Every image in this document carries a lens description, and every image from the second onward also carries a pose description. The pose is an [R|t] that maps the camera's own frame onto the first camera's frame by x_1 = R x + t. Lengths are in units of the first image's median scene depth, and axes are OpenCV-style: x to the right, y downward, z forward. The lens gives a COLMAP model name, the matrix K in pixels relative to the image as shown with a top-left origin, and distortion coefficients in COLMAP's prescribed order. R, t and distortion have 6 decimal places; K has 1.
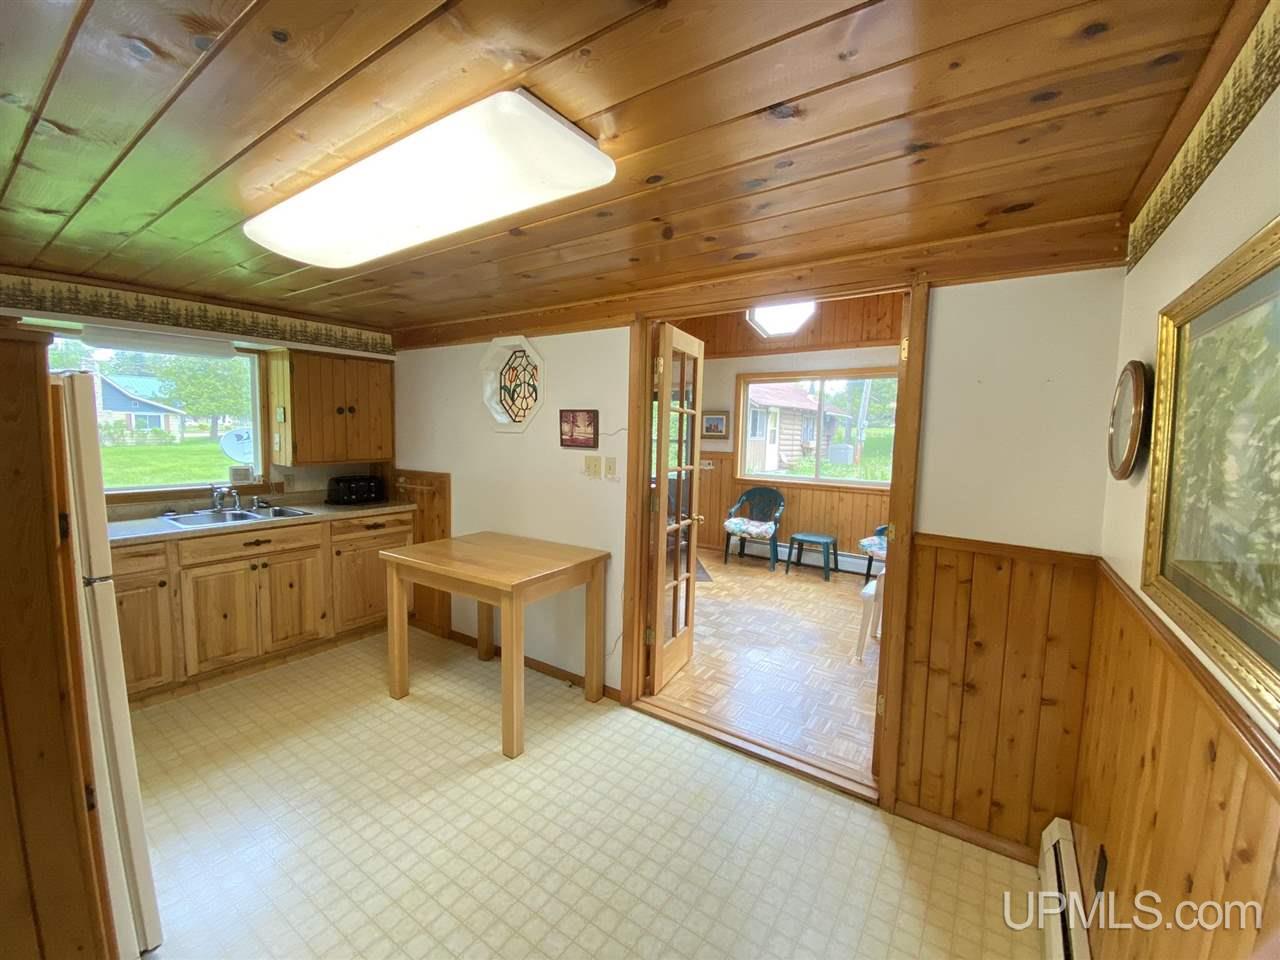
lens RADIAL K [[524.9, 0, 632.0], [0, 524.9, 478.7], [0, 0, 1]] dist [0.001439, -0.000252]
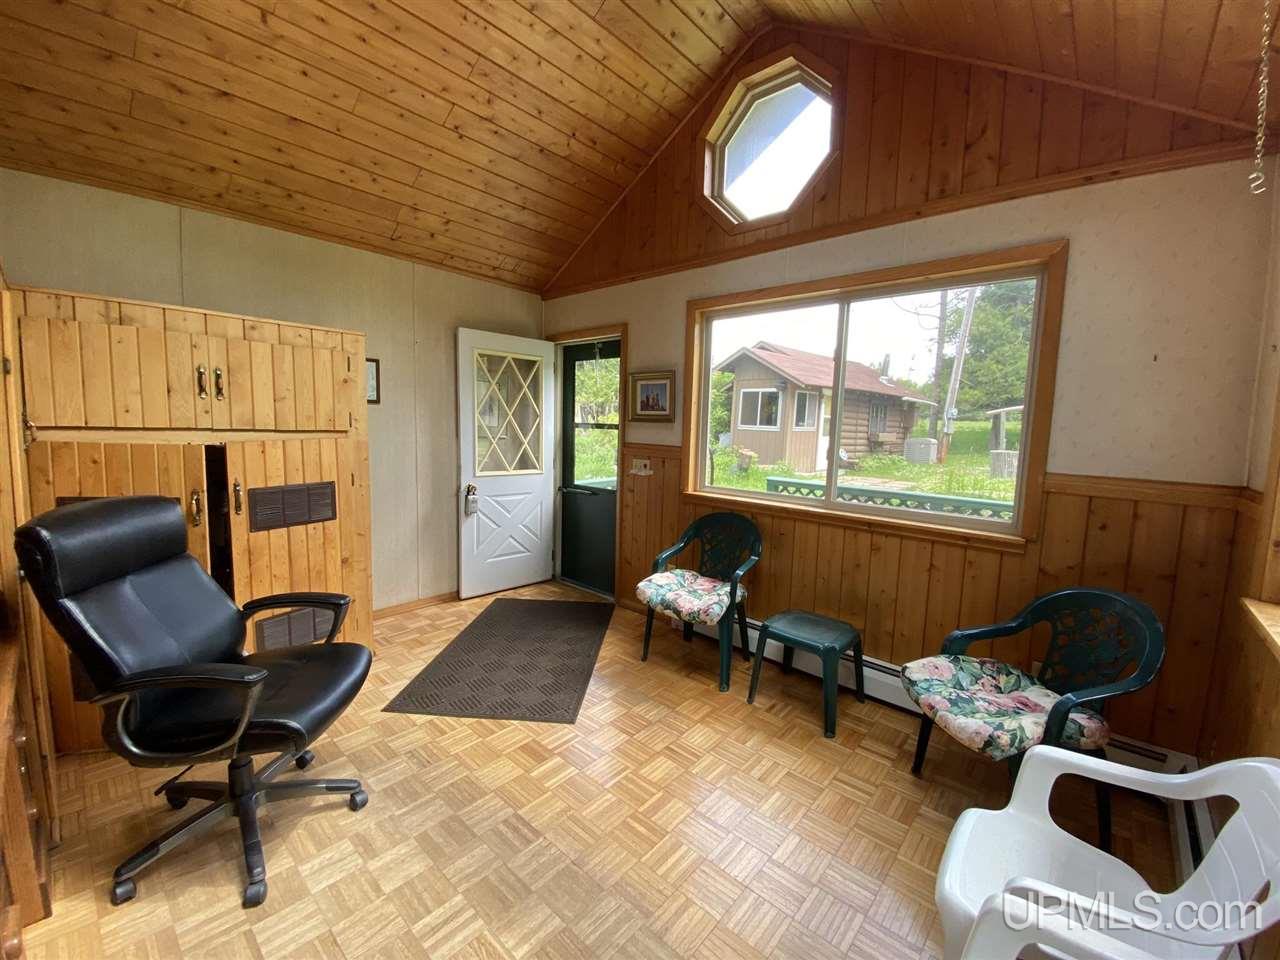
lens RADIAL K [[524.9, 0, 645.2], [0, 524.9, 477.8], [0, 0, 1]] dist [0.001439, -0.000252]
pose [[0.992818, 0.020479, -0.117870, 0.228768], [-0.018925, 0.999719, 0.014296, -0.025045], [0.118129, -0.011963, 0.992926, 0.467302]]
